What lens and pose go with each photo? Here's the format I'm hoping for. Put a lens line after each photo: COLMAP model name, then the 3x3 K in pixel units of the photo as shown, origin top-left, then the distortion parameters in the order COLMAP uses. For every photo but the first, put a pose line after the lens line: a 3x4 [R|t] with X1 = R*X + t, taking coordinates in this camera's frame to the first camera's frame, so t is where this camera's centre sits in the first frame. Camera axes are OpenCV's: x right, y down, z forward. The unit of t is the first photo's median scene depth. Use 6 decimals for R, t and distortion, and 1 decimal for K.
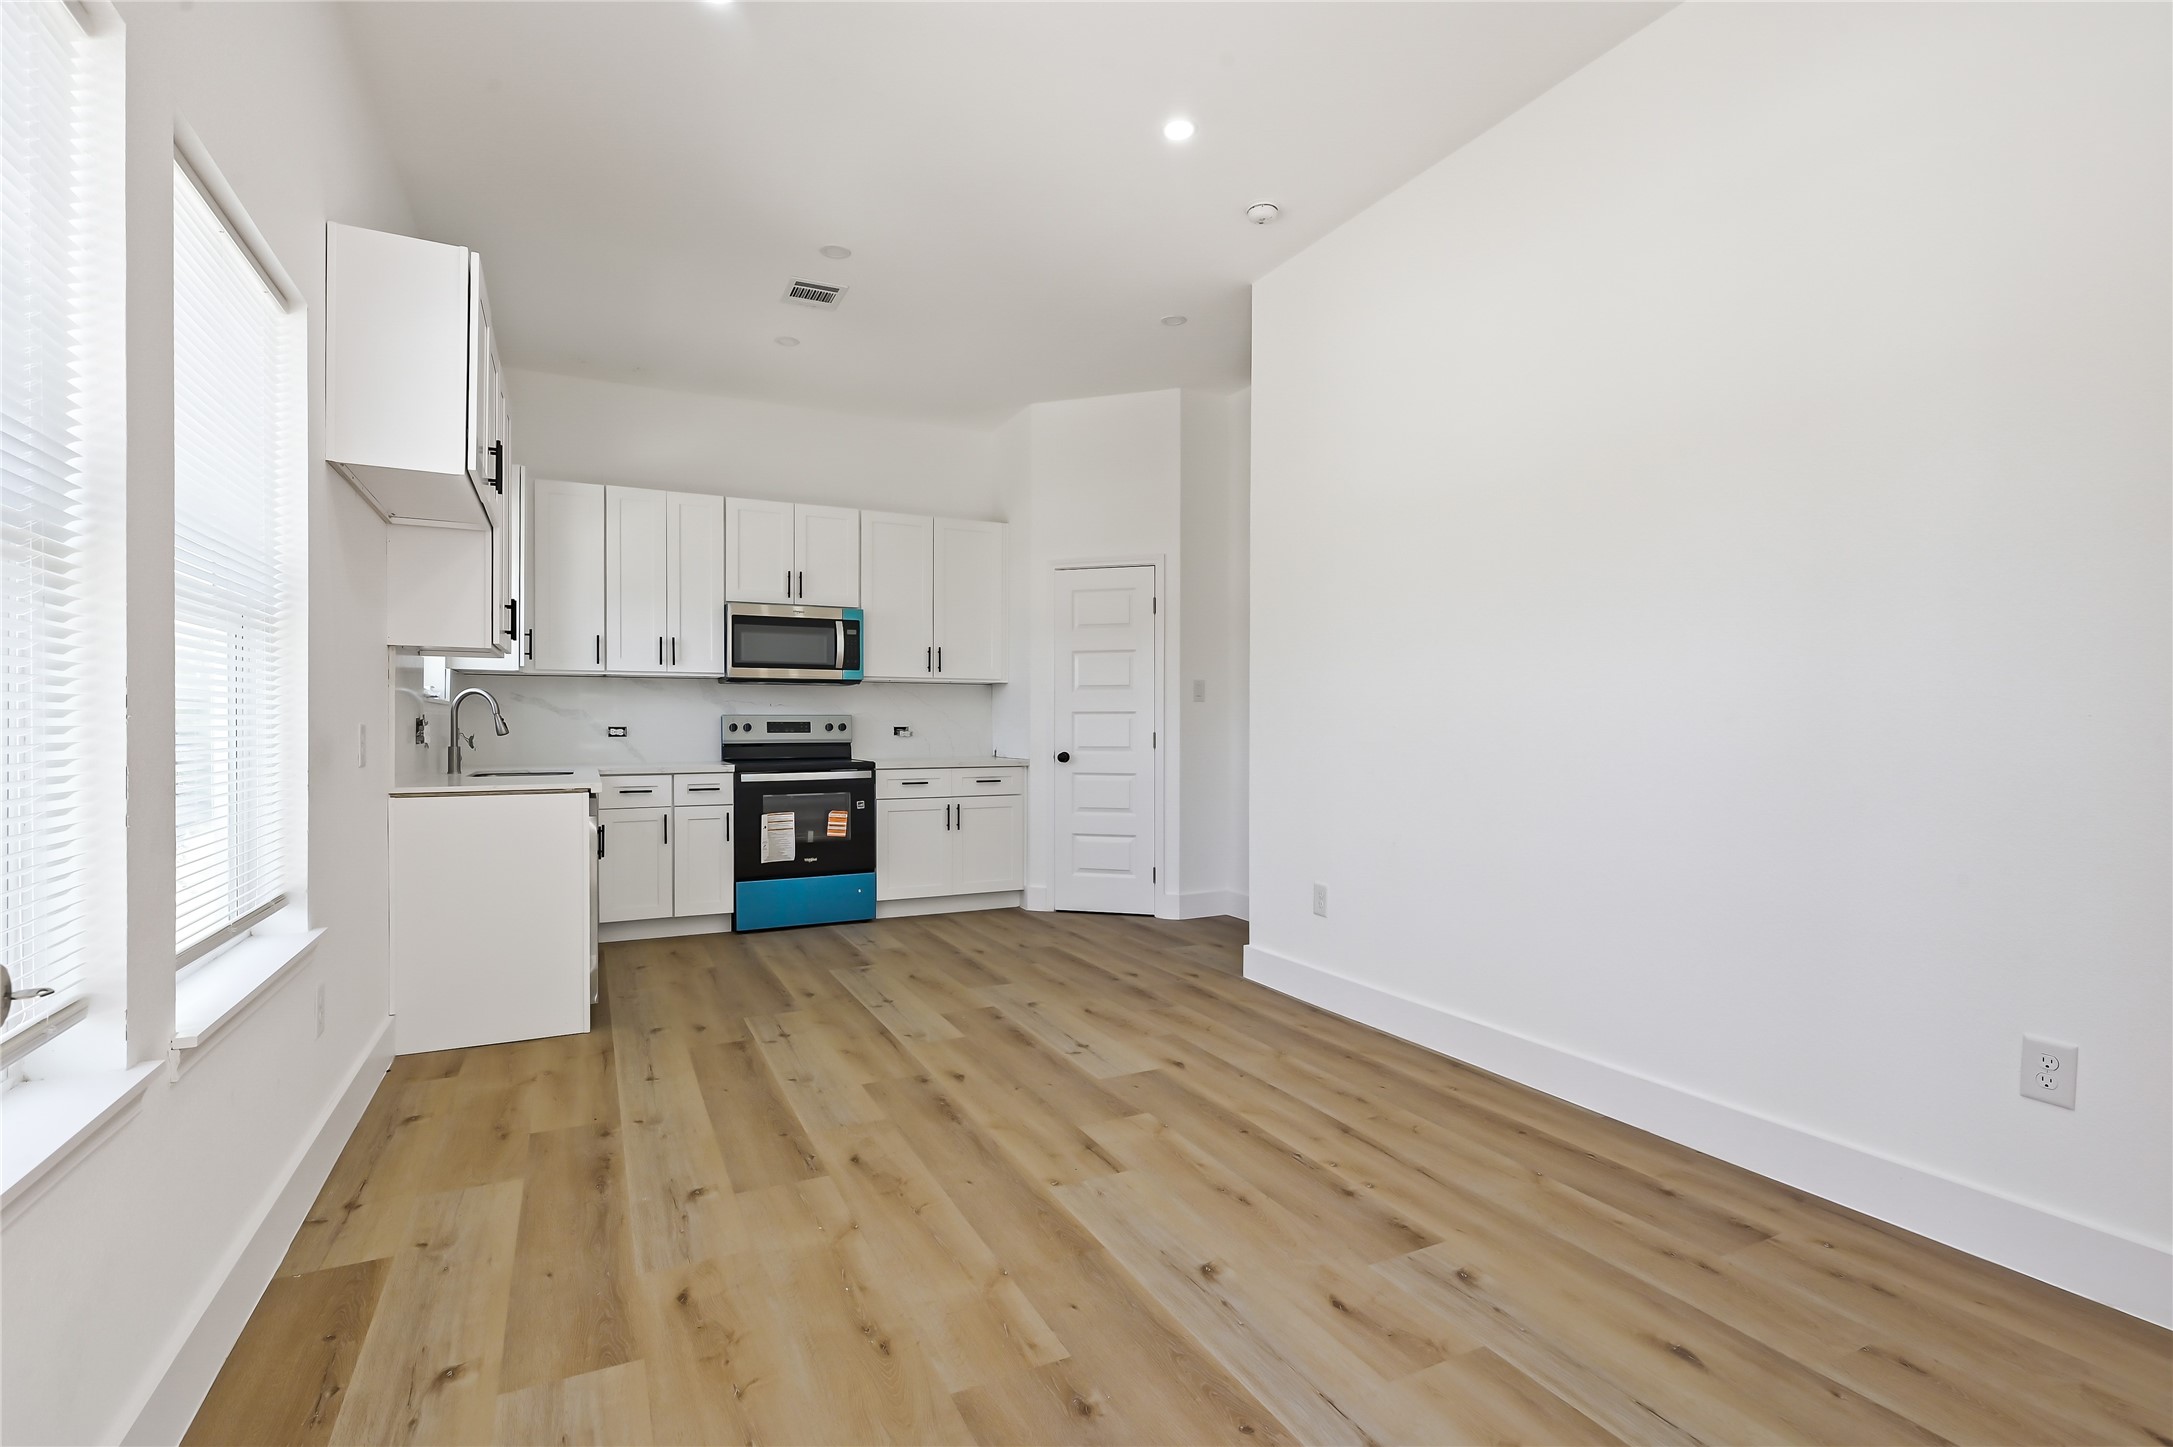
lens RADIAL K [[1011.4, 0, 1086.5], [0, 1011.4, 723.5], [0, 0, 1]] dist [0.000915, 0.000459]
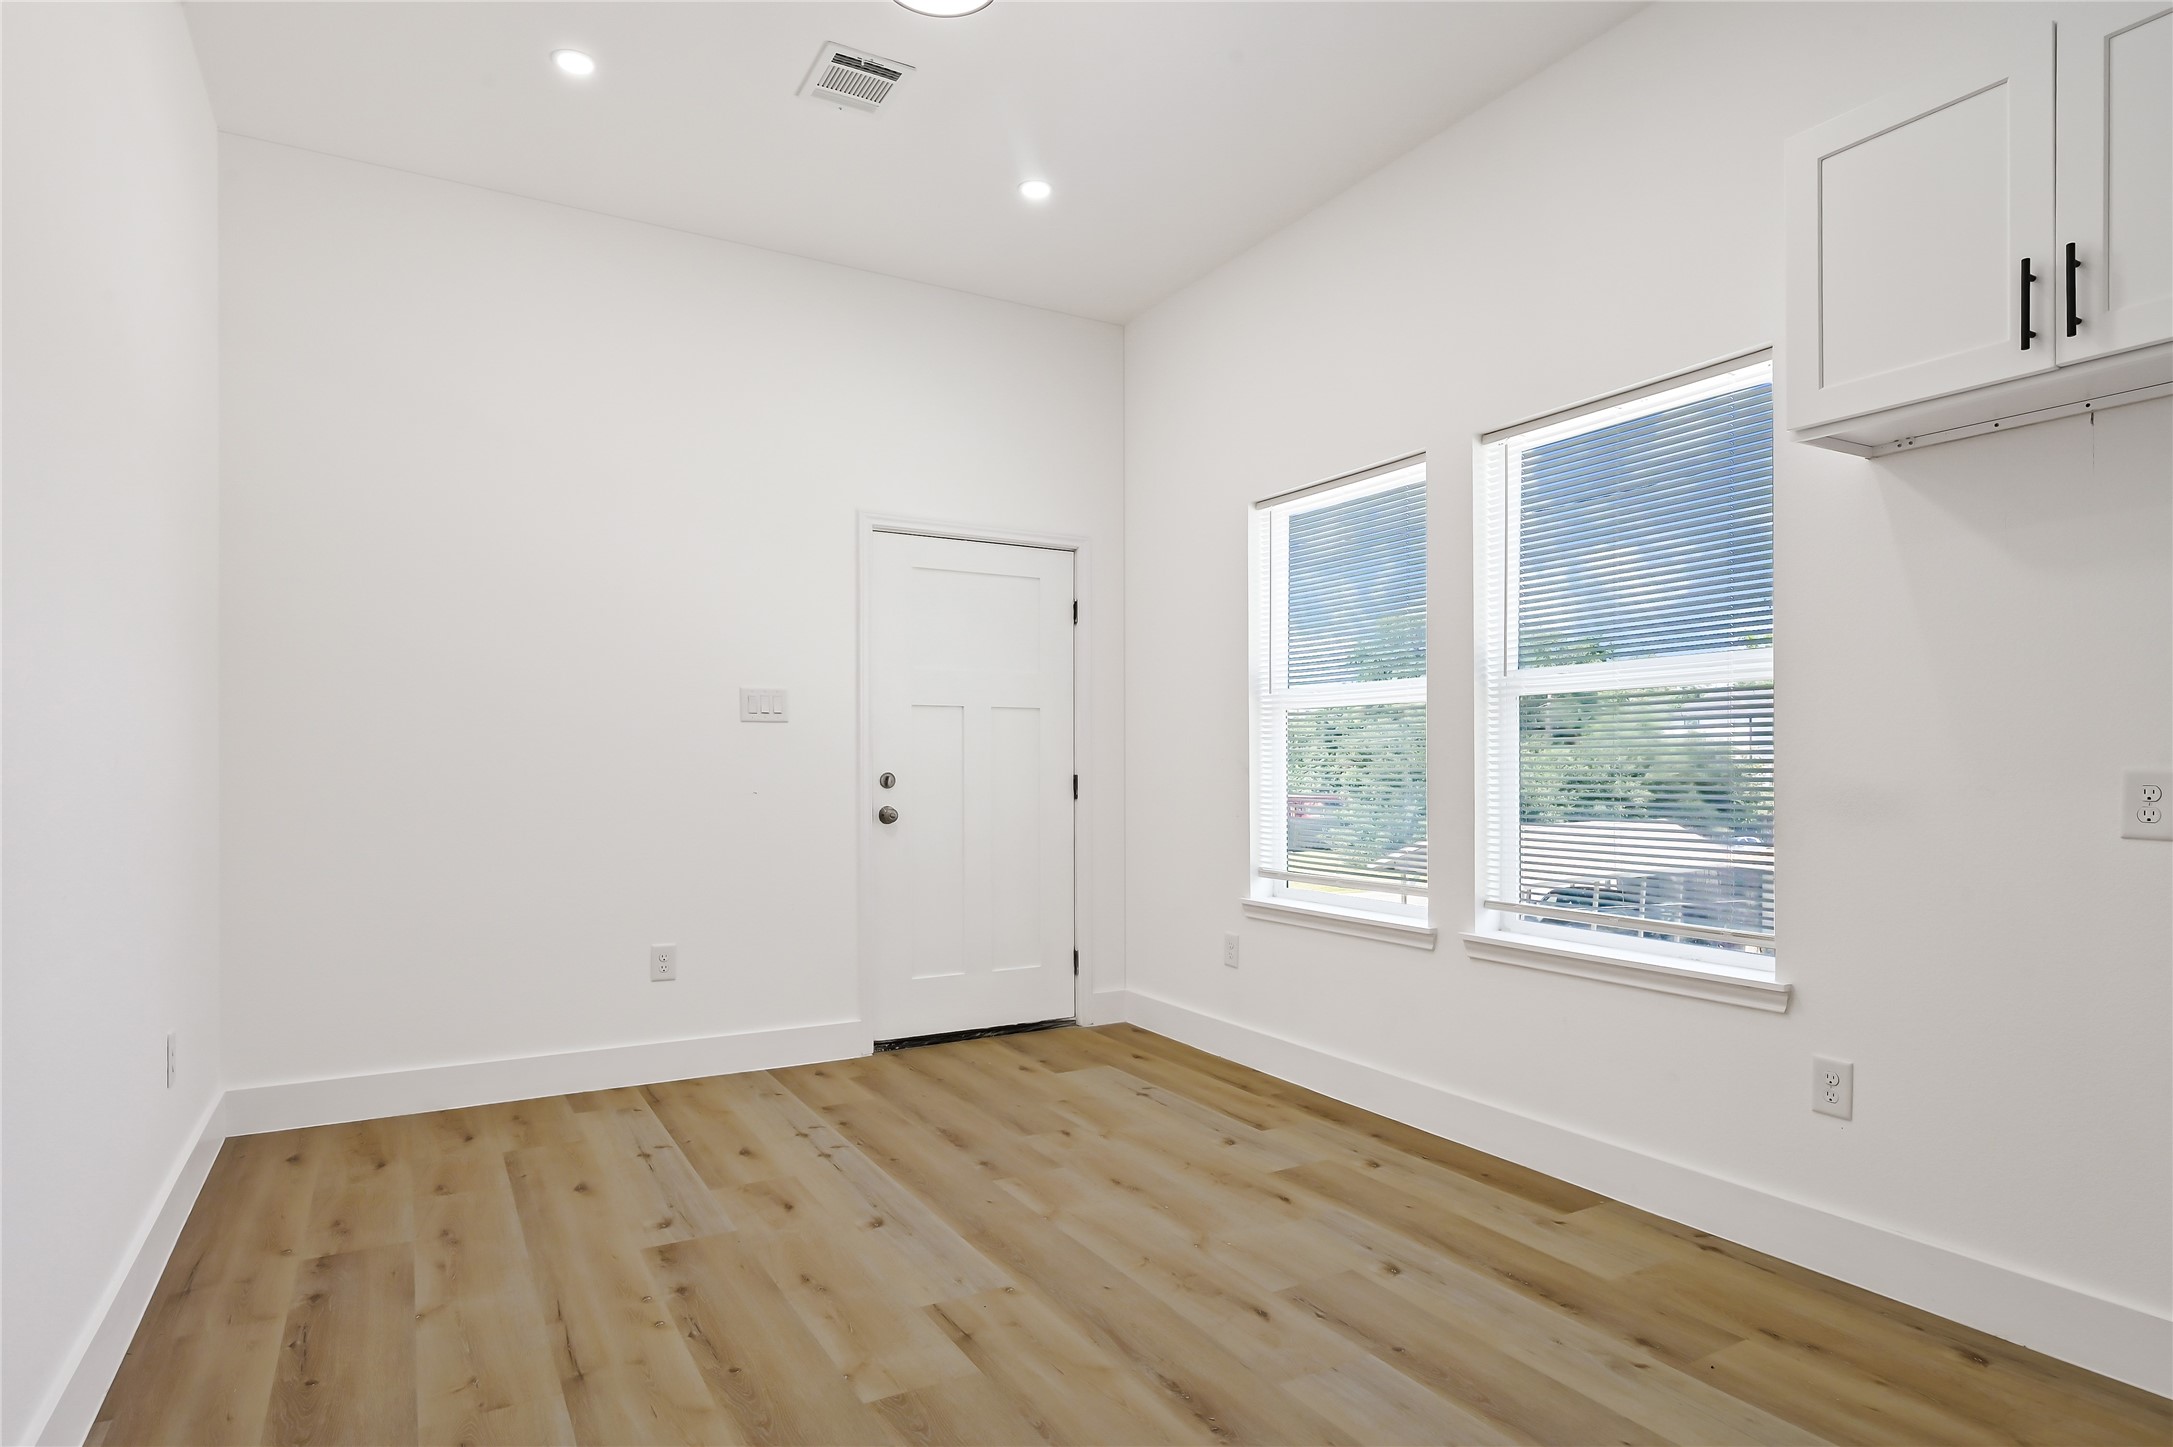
lens RADIAL K [[1203.6, 0, 1081.1], [0, 1203.6, 760.5], [0, 0, 1]] dist [0.000884, 0.000185]
pose [[-0.998428, -0.000492, -0.056043, -0.016650], [-0.000355, 0.999997, -0.002456, -0.001689], [0.056044, -0.002433, -0.998425, 0.989472]]
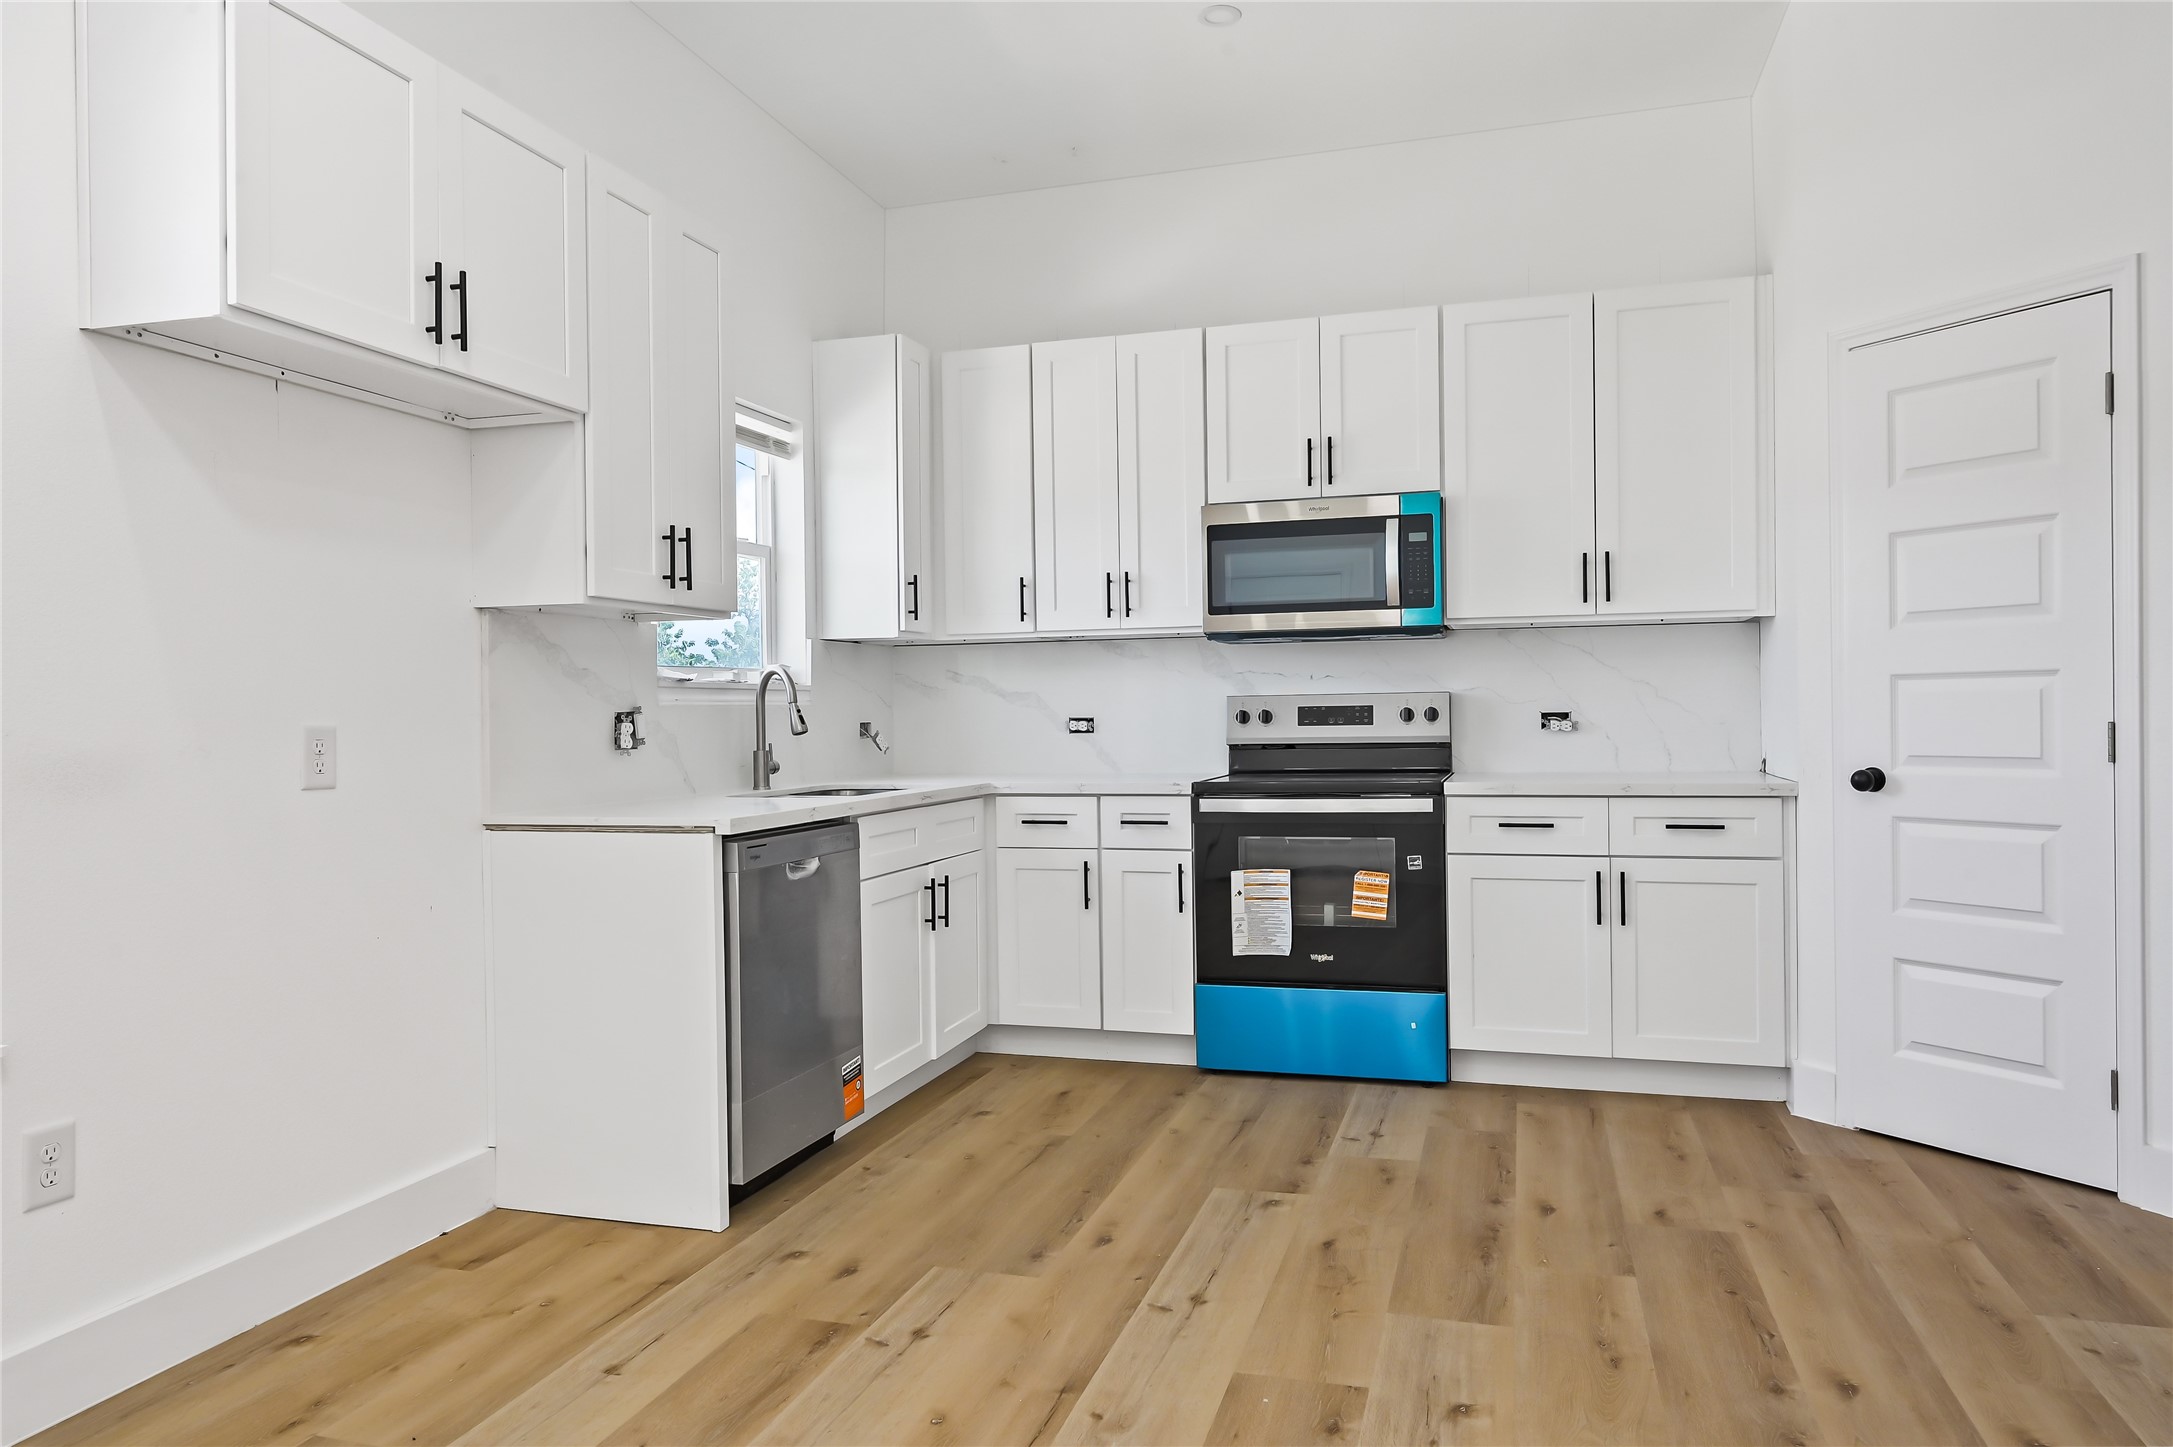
lens RADIAL K [[1403.7, 0, 1086.5], [0, 1403.7, 723.5], [0, 0, 1]] dist [-0.005463, -0.000280]
pose [[0.725079, -0.004721, -0.688649, 0.174297], [0.014743, 0.999854, 0.008668, -0.000901], [0.688508, -0.016438, 0.725043, 0.395654]]
